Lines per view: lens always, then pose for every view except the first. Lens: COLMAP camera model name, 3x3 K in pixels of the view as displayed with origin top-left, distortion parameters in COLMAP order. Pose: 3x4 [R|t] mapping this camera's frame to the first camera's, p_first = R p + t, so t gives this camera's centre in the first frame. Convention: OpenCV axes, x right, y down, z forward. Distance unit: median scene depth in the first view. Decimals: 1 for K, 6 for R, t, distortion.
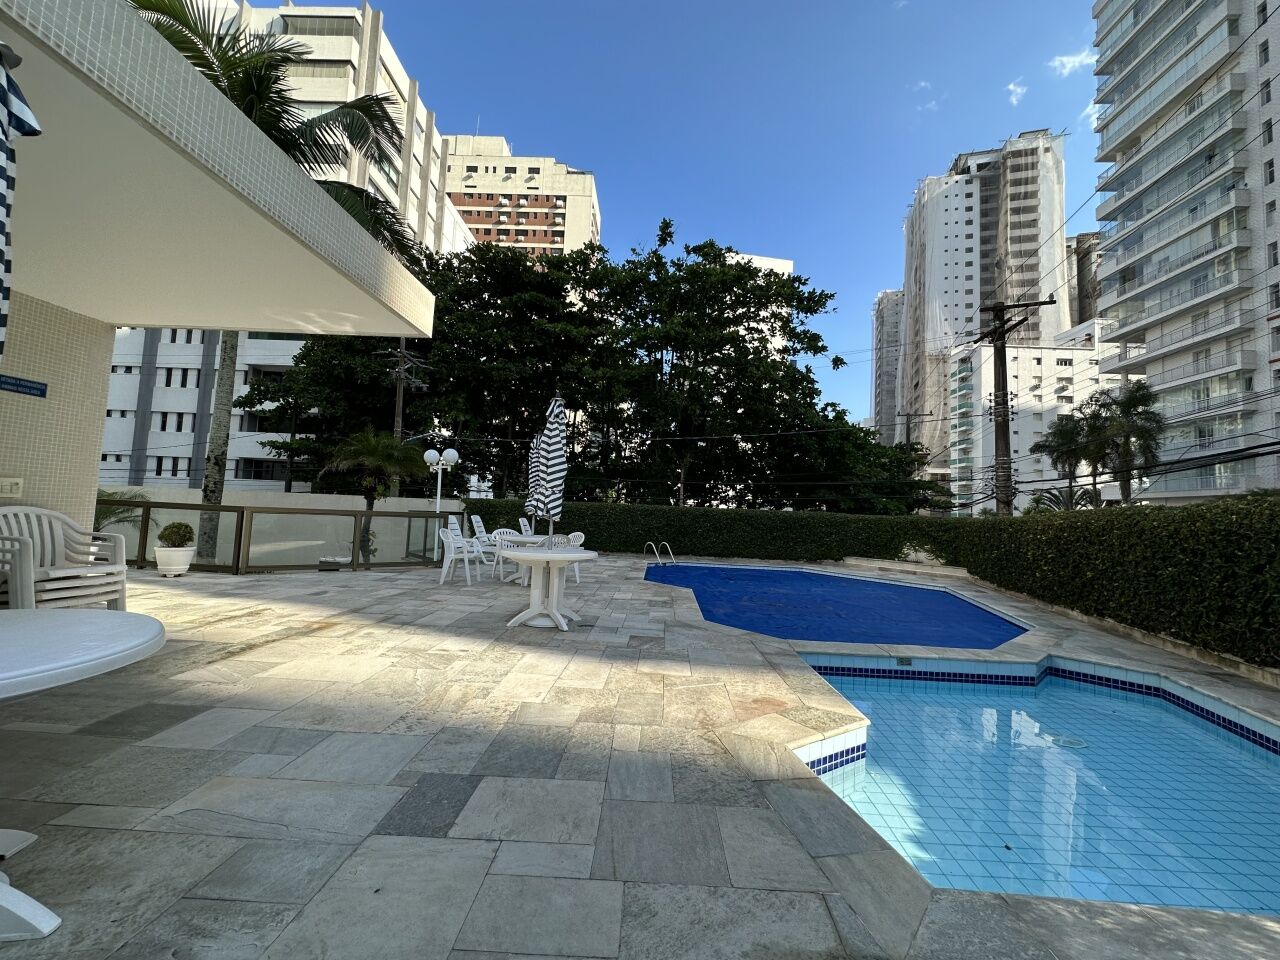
lens RADIAL K [[506.7, 0, 642.3], [0, 506.7, 479.6], [0, 0, 1]] dist [0.000125, -0.000173]
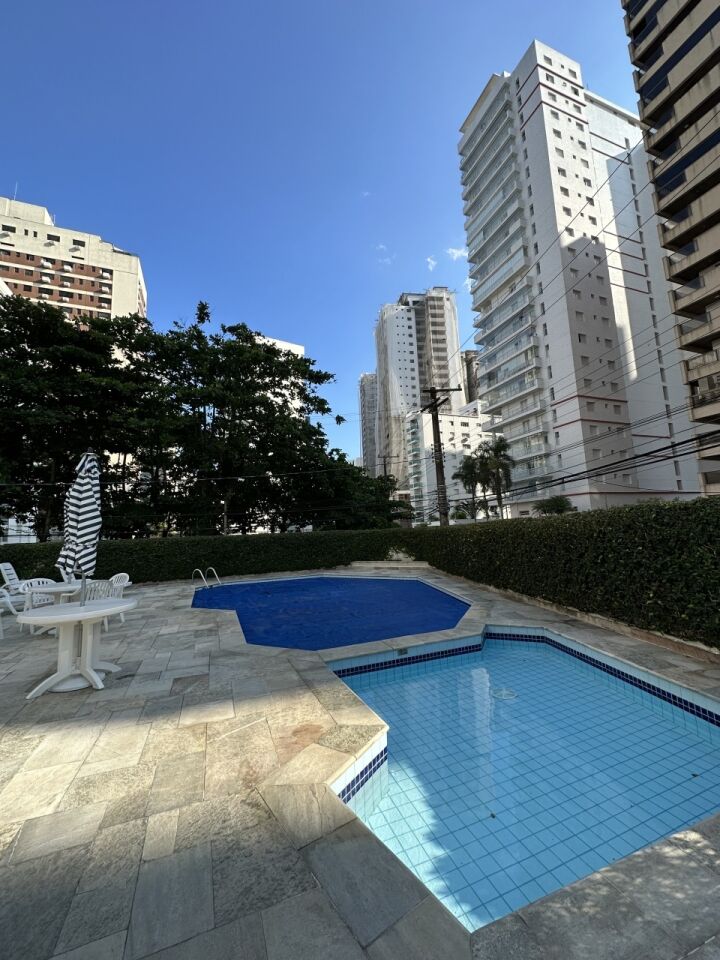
lens RADIAL K [[380.0, 0, 358.2], [0, 380.0, 479.8], [0, 0, 1]] dist [0.000125, -0.000173]
pose [[0.915072, -0.027667, 0.402341, 0.003460], [0.053042, 0.997234, -0.052061, -0.007216], [-0.399787, 0.068981, 0.914009, 0.016582]]
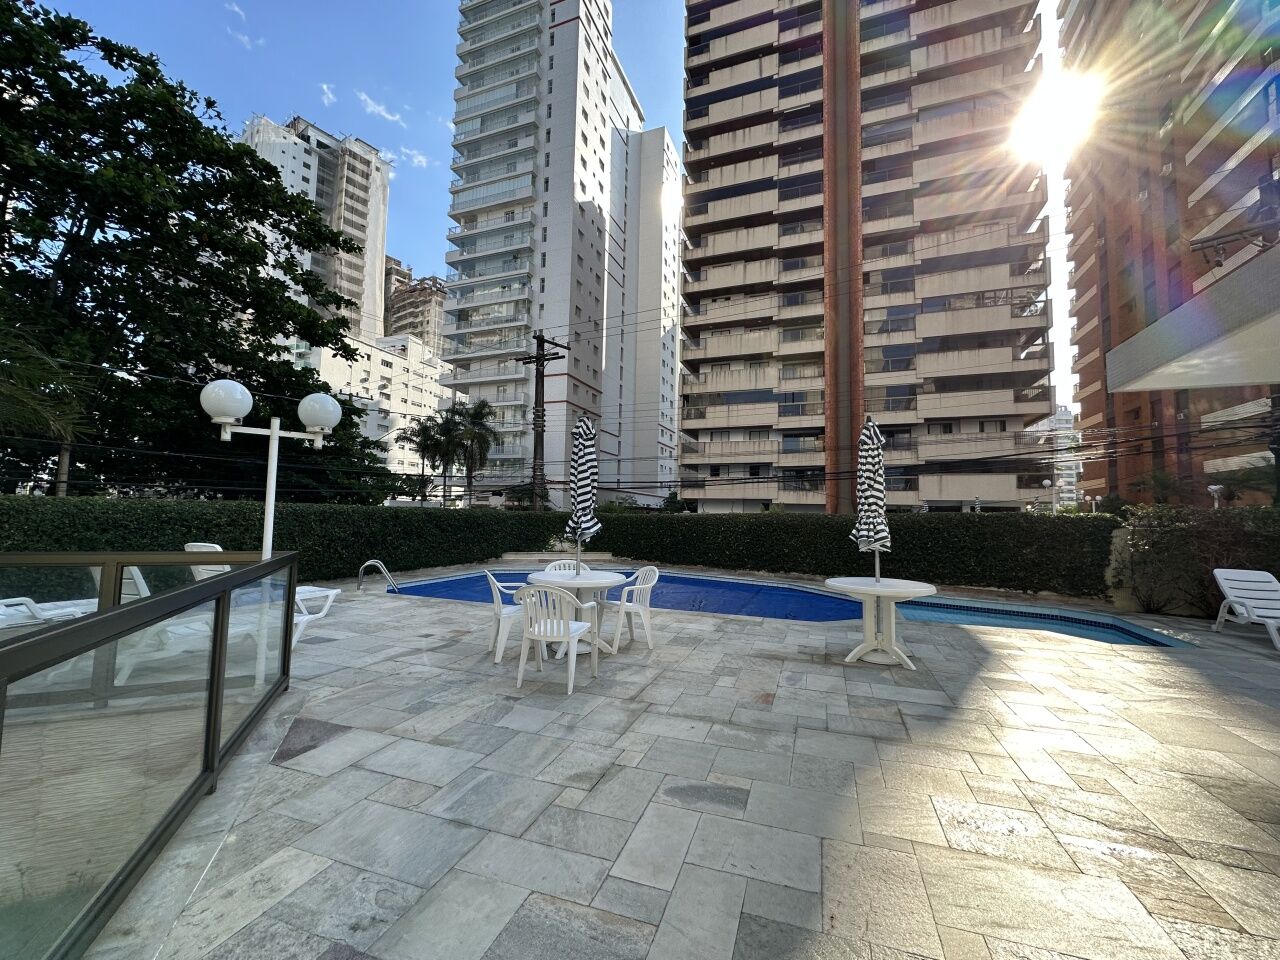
lens RADIAL K [[506.7, 0, 638.7], [0, 506.7, 481.9], [0, 0, 1]] dist [0.000125, -0.000173]
pose [[0.324509, 0.023906, 0.945581, -0.234512], [-0.070553, 0.997507, -0.001006, -0.005130], [-0.943248, -0.066388, 0.325386, 0.198064]]
